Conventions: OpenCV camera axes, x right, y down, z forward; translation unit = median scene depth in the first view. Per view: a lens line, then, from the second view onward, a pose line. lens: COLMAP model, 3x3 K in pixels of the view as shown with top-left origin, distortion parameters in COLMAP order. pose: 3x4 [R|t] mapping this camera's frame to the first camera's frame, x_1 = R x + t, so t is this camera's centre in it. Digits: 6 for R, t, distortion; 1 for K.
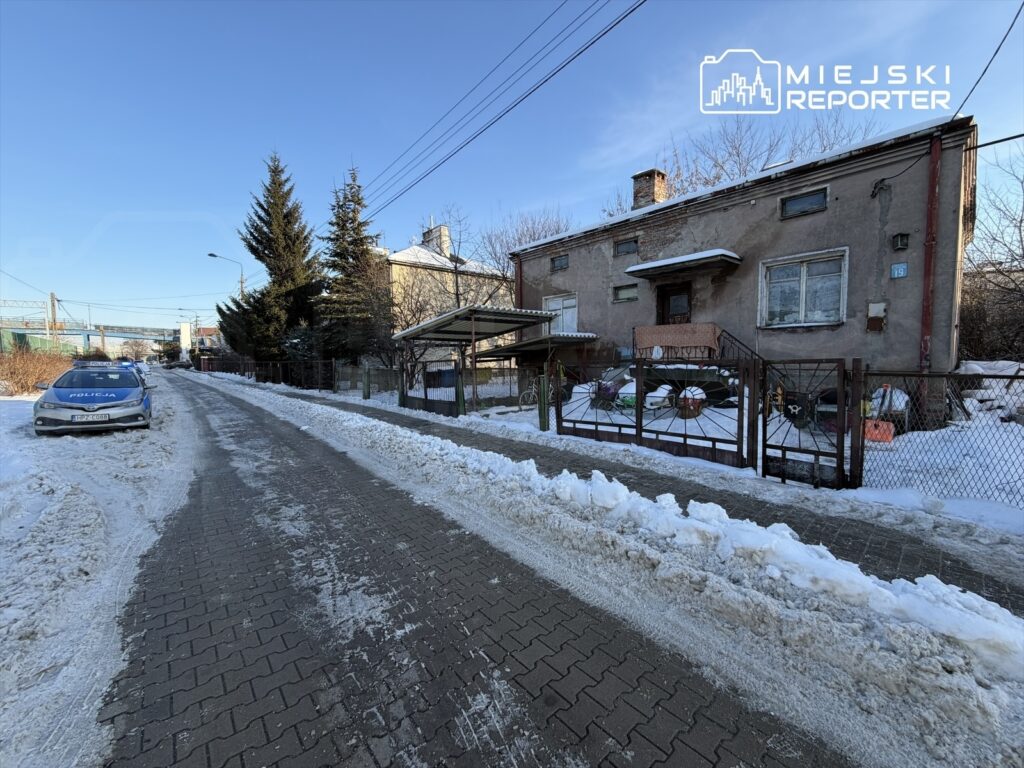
lens RADIAL K [[407.8, 0, 507.8], [0, 407.8, 384.0], [0, 0, 1]] dist [0.000053, -0.000144]
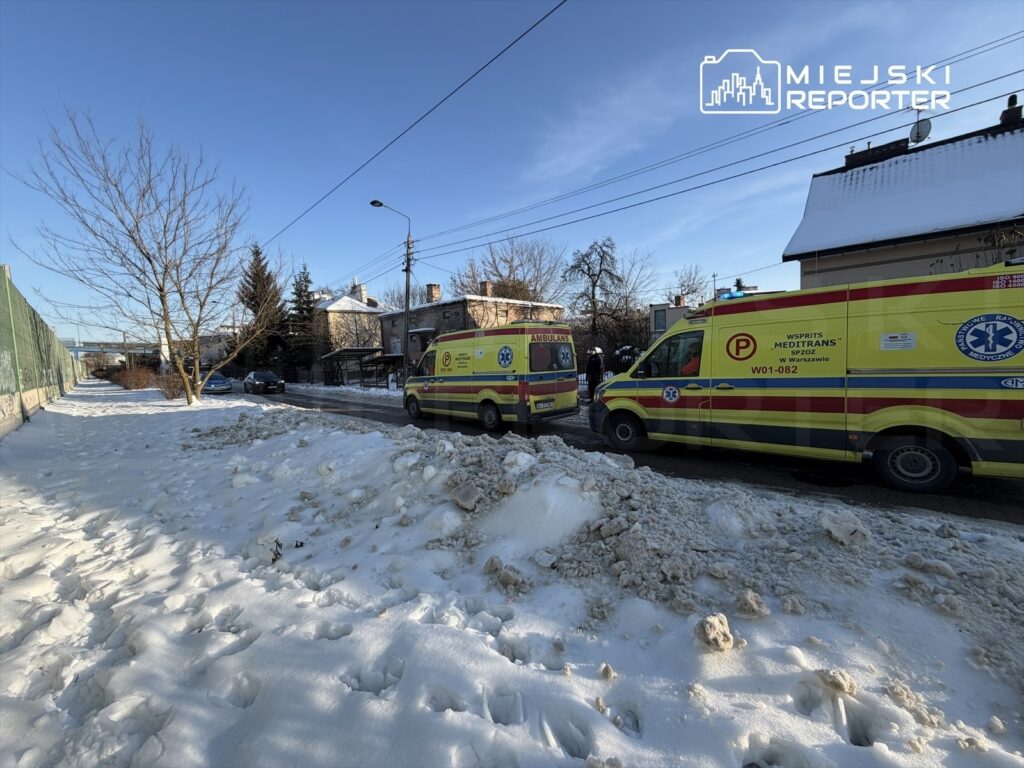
lens RADIAL K [[407.8, 0, 507.8], [0, 407.8, 384.0], [0, 0, 1]] dist [0.000053, -0.000144]
pose [[0.996972, -0.035478, 0.069202, 0.887338], [0.035279, 0.999369, 0.004086, 0.097684], [-0.069303, -0.001632, 0.997594, -2.048010]]
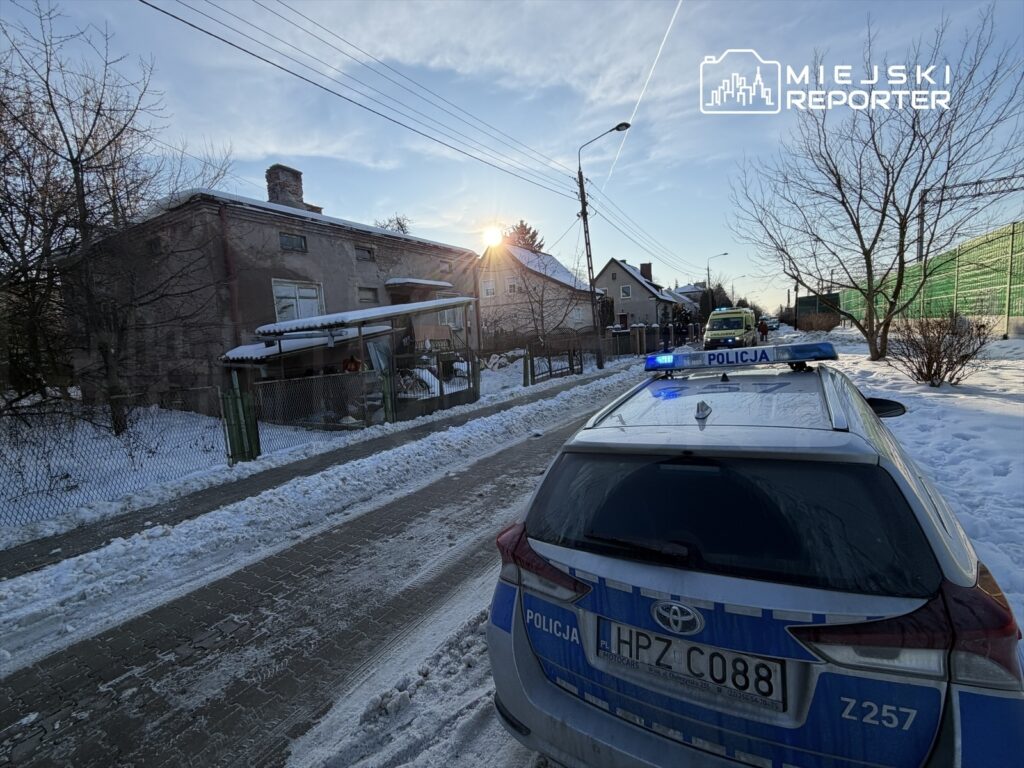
lens RADIAL K [[440.7, 0, 513.0], [0, 440.7, 384.2], [0, 0, 1]] dist [-0.000912, -0.000108]
pose [[-0.318942, -0.074186, 0.944866, -1.303534], [0.124502, 0.985013, 0.119365, -0.093079], [-0.939561, 0.155708, -0.304926, 1.321067]]
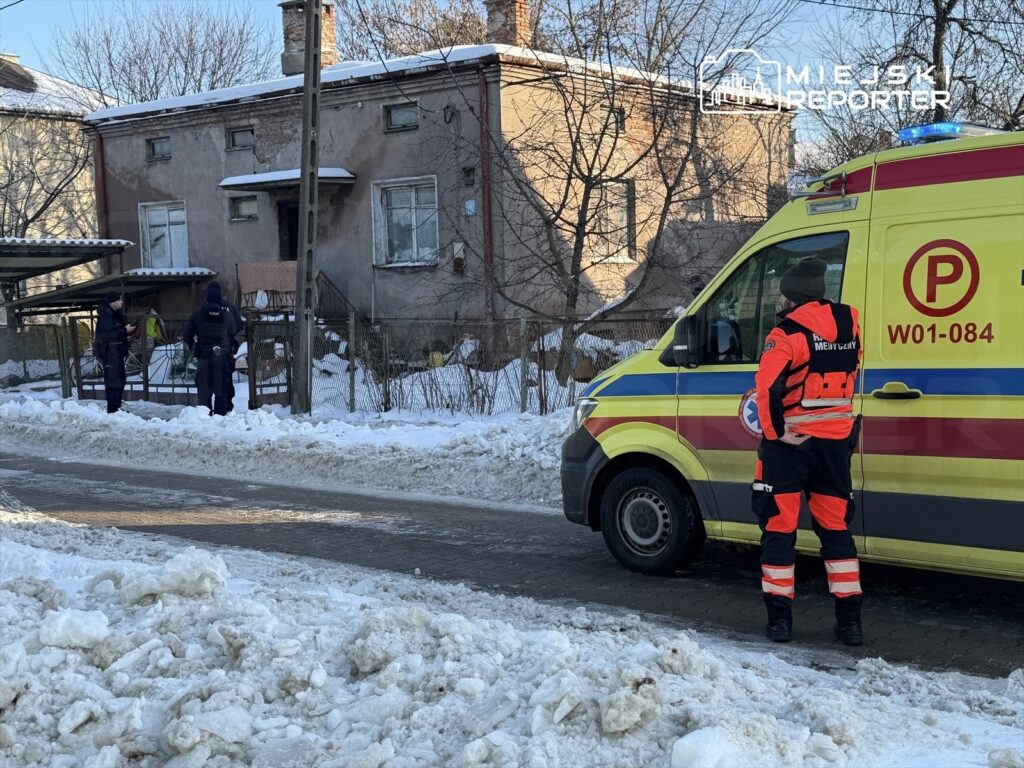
lens RADIAL K [[1320.3, 0, 502.3], [0, 1320.3, 398.7], [0, 0, 1]] dist [0.167541, -0.241820]
pose [[0.986391, -0.031986, 0.161278, 0.438352], [0.028886, 0.999351, 0.021532, 0.068097], [-0.161862, -0.016580, 0.986674, -1.553284]]
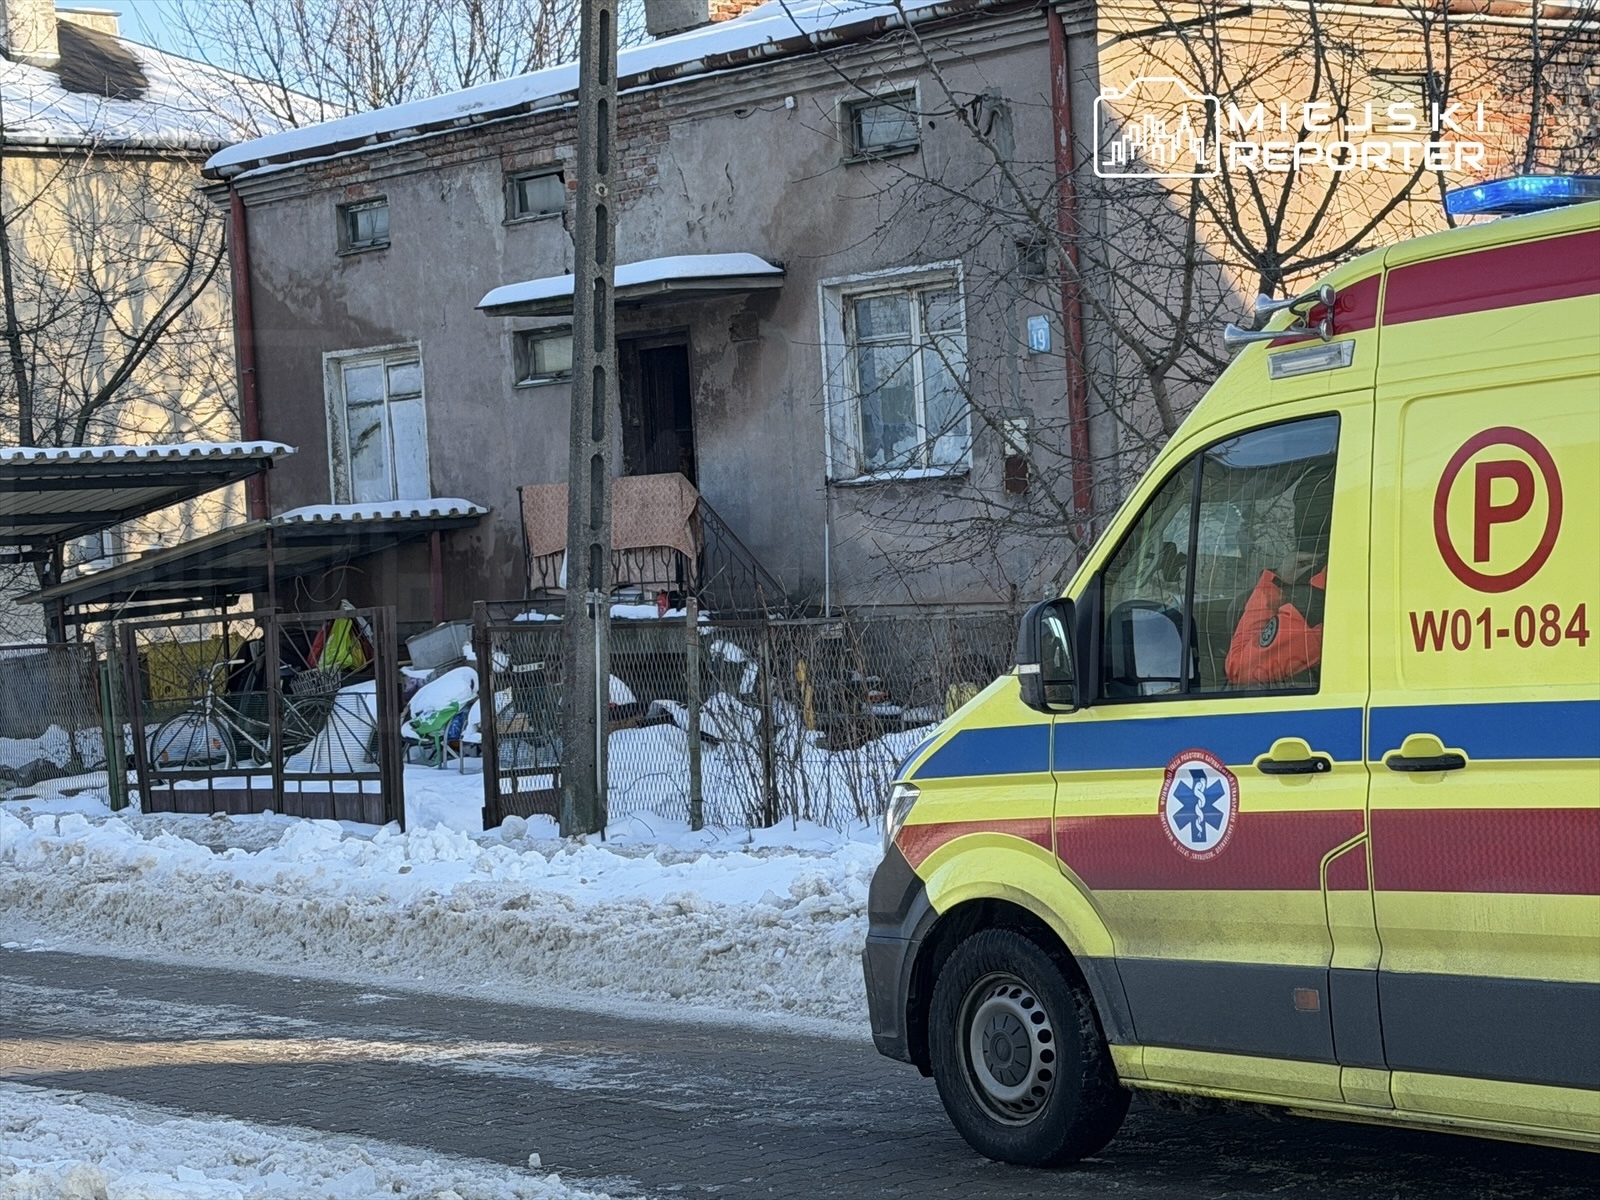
lens RADIAL K [[3446.3, 0, 817.2], [0, 3446.3, 624.8], [0, 0, 1]] dist [0.144756, 0.123485]
pose [[0.998720, -0.049234, -0.011608, 0.630624], [0.048768, 0.998107, -0.037462, 0.079044], [0.013430, 0.036848, 0.999231, -1.755345]]
